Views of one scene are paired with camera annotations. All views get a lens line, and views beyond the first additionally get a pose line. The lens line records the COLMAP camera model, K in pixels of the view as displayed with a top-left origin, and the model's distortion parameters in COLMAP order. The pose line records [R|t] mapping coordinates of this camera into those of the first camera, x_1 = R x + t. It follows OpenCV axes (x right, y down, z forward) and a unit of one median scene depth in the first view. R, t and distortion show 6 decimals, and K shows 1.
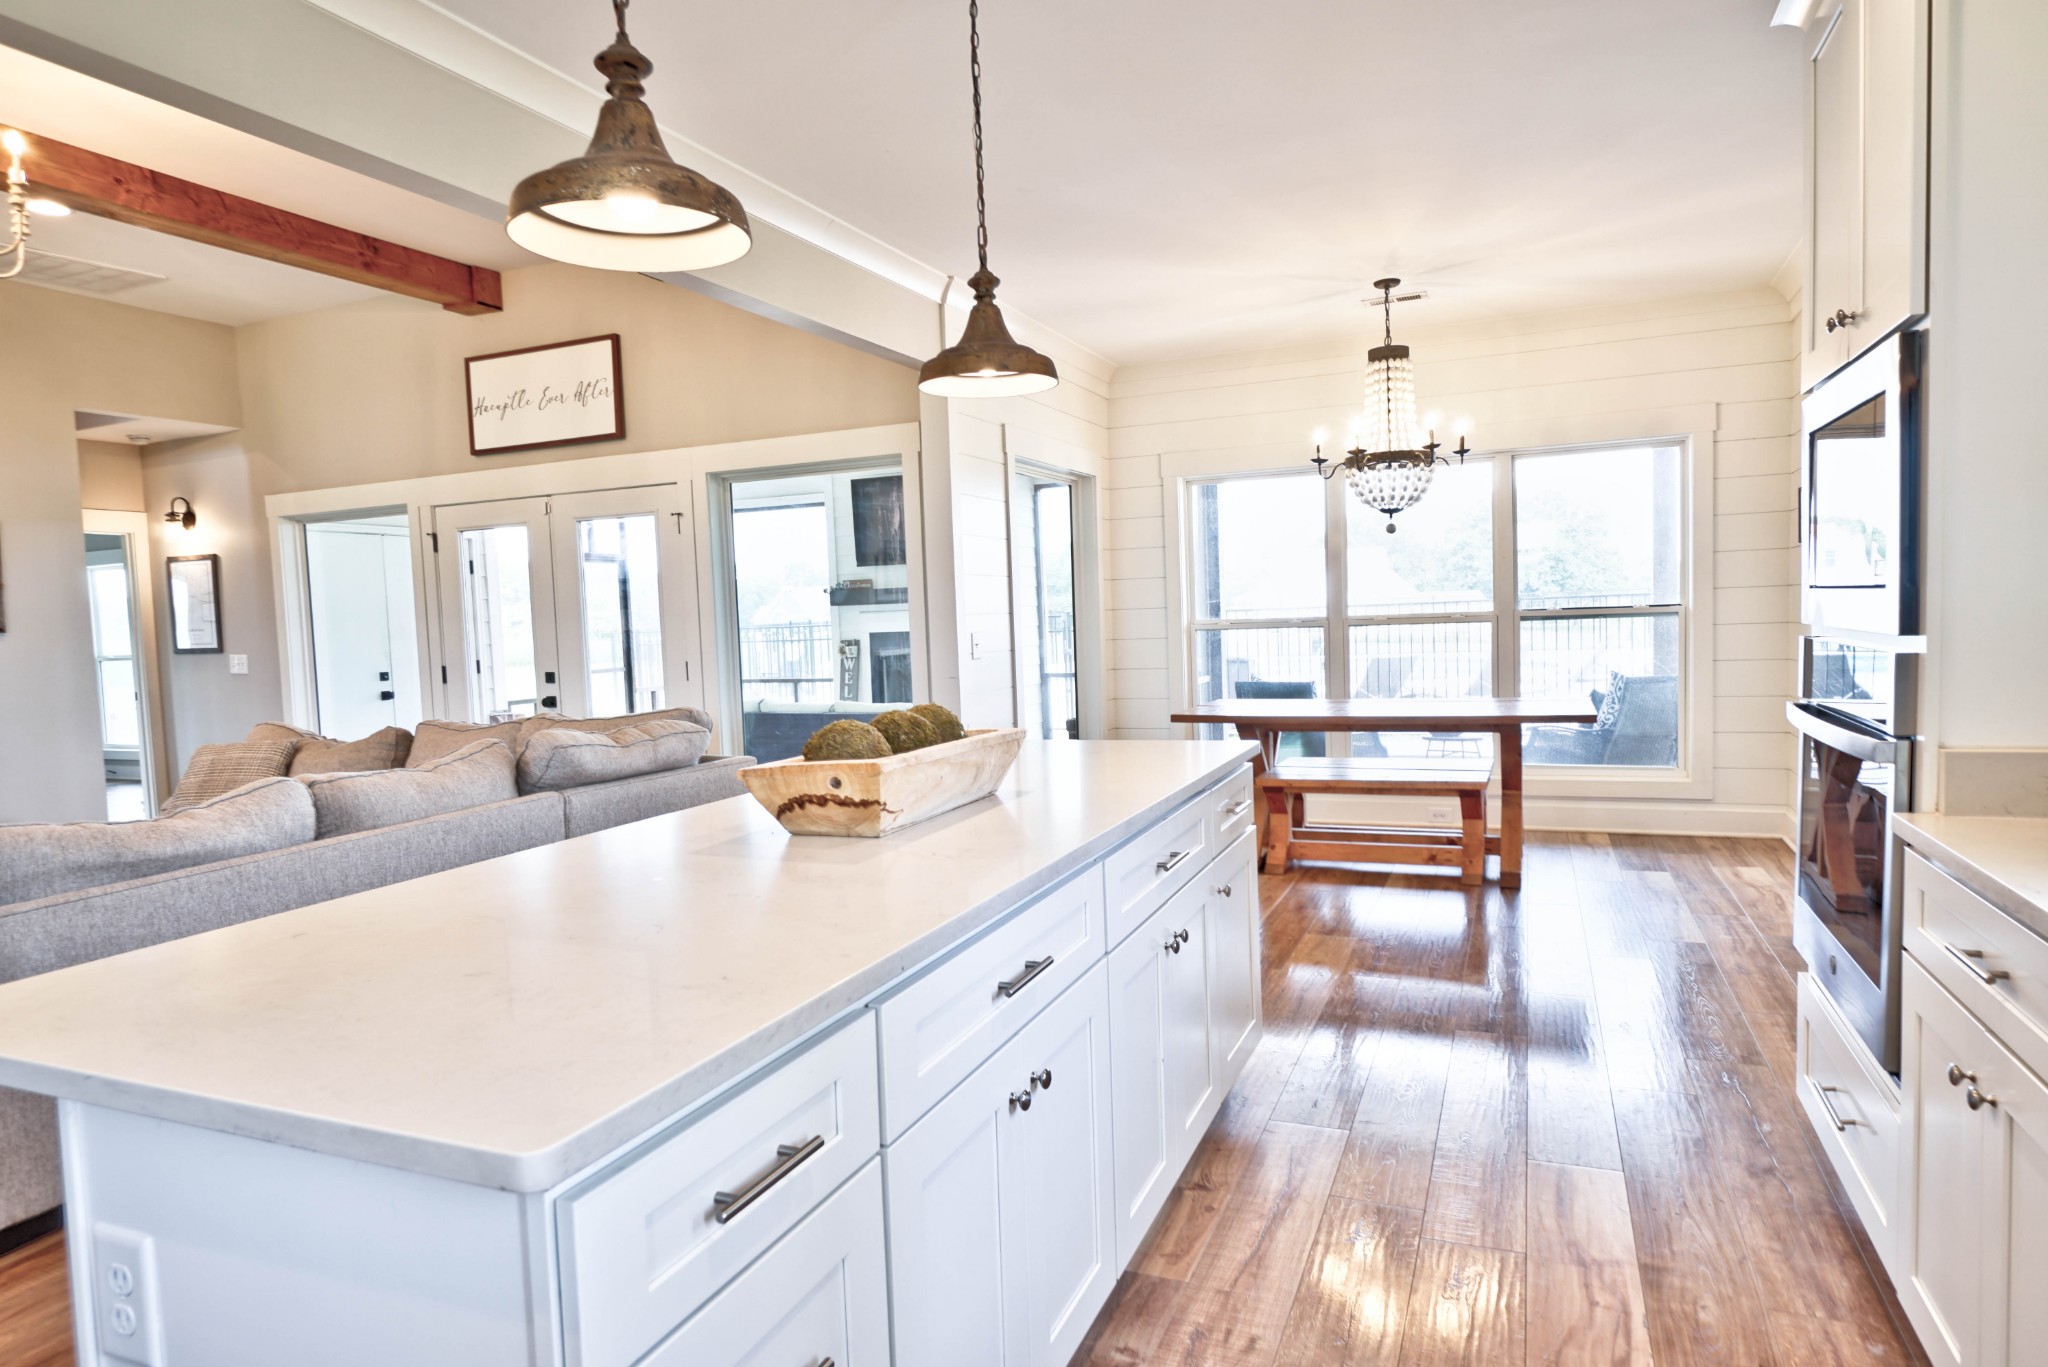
lens RADIAL K [[1167.6, 0, 1027.5], [0, 1167.6, 692.7], [0, 0, 1]] dist [0.005446, 0.000440]
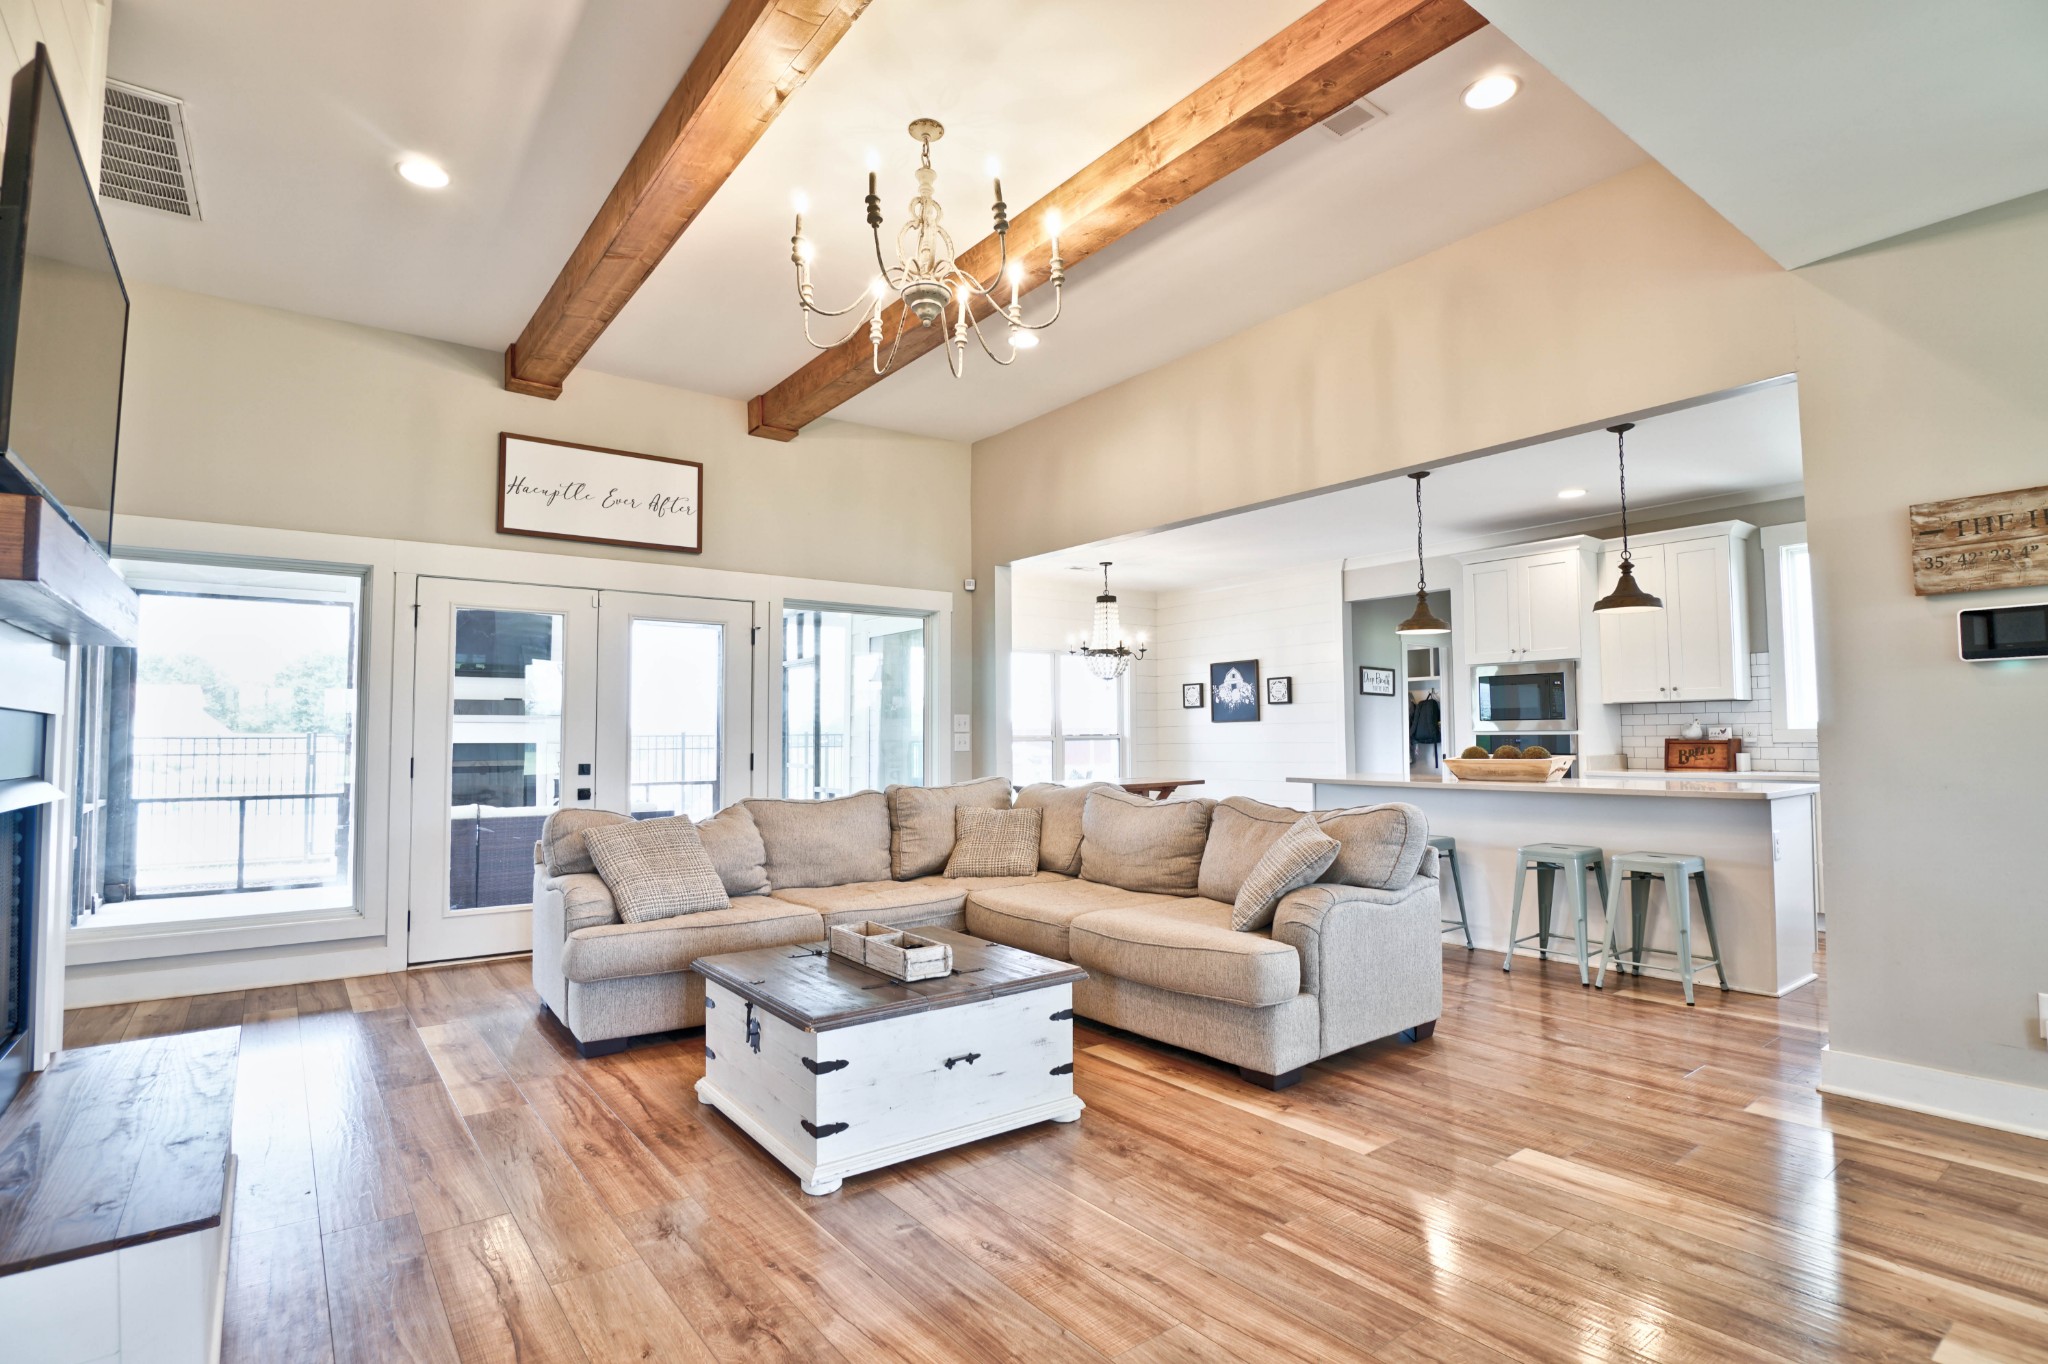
lens RADIAL K [[994.5, 0, 1028.1], [0, 994.5, 682.8], [0, 0, 1]] dist [-0.023840, -0.000320]
pose [[0.498349, 0.081085, 0.863176, -0.968922], [0.047716, 0.991543, -0.120692, 0.033859], [-0.865662, 0.101334, 0.490265, 0.264409]]
